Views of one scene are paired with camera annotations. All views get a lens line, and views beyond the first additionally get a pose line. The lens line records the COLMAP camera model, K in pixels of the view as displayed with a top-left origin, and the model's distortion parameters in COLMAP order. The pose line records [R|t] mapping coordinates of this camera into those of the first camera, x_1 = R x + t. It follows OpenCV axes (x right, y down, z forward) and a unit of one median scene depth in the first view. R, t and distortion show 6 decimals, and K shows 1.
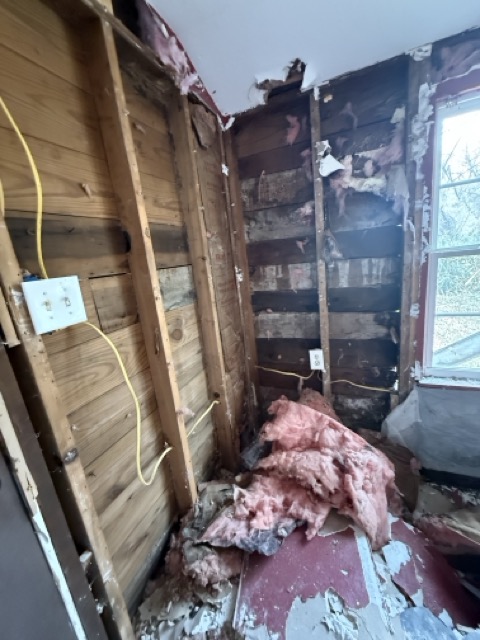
lens RADIAL K [[256.0, 0, 240.8], [0, 256.0, 316.4], [0, 0, 1]] dist [0.000815, 0.000052]
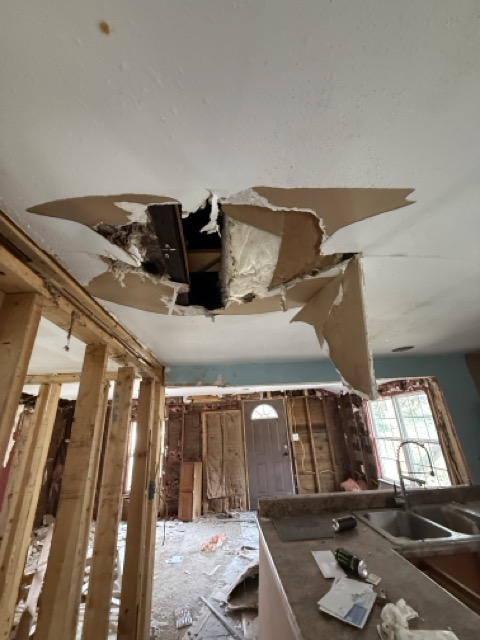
lens RADIAL K [[256.0, 0, 239.9], [0, 256.0, 319.4], [0, 0, 1]] dist [0.000815, 0.000052]
pose [[0.479280, -0.239290, -0.844412, 3.196662], [-0.203296, 0.905680, -0.372041, -0.018331], [0.853792, 0.349978, 0.385427, -2.566755]]
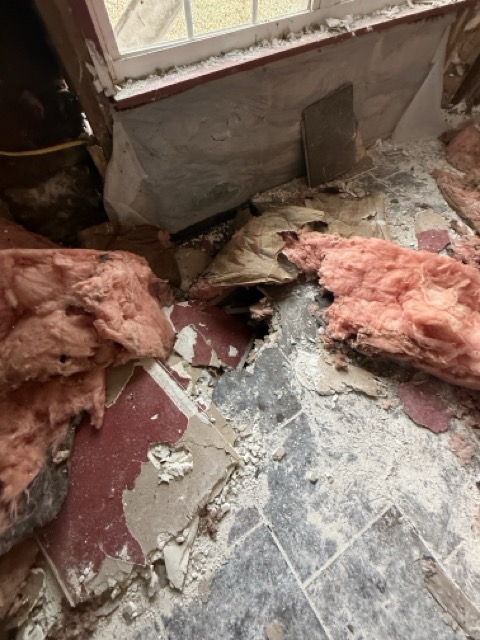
lens RADIAL K [[256.0, 0, 241.4], [0, 256.0, 319.9], [0, 0, 1]] dist [0.000815, 0.000052]
pose [[0.548890, -0.694276, 0.465511, 0.285503], [0.111753, 0.612852, 0.782255, 0.154443], [-0.828390, -0.377350, 0.413976, 0.404273]]
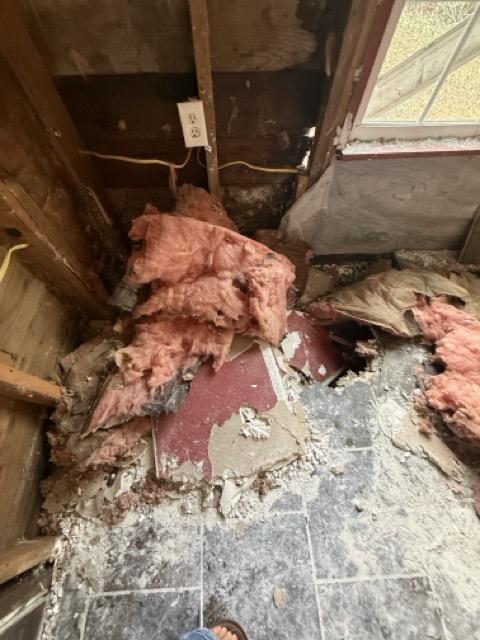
lens RADIAL K [[256.0, 0, 240.1], [0, 256.0, 319.9], [0, 0, 1]] dist [0.000815, 0.000052]
pose [[0.888002, -0.332656, 0.317477, 0.088811], [-0.003894, 0.684944, 0.728585, 0.066015], [-0.459823, -0.648222, 0.606936, 0.424605]]
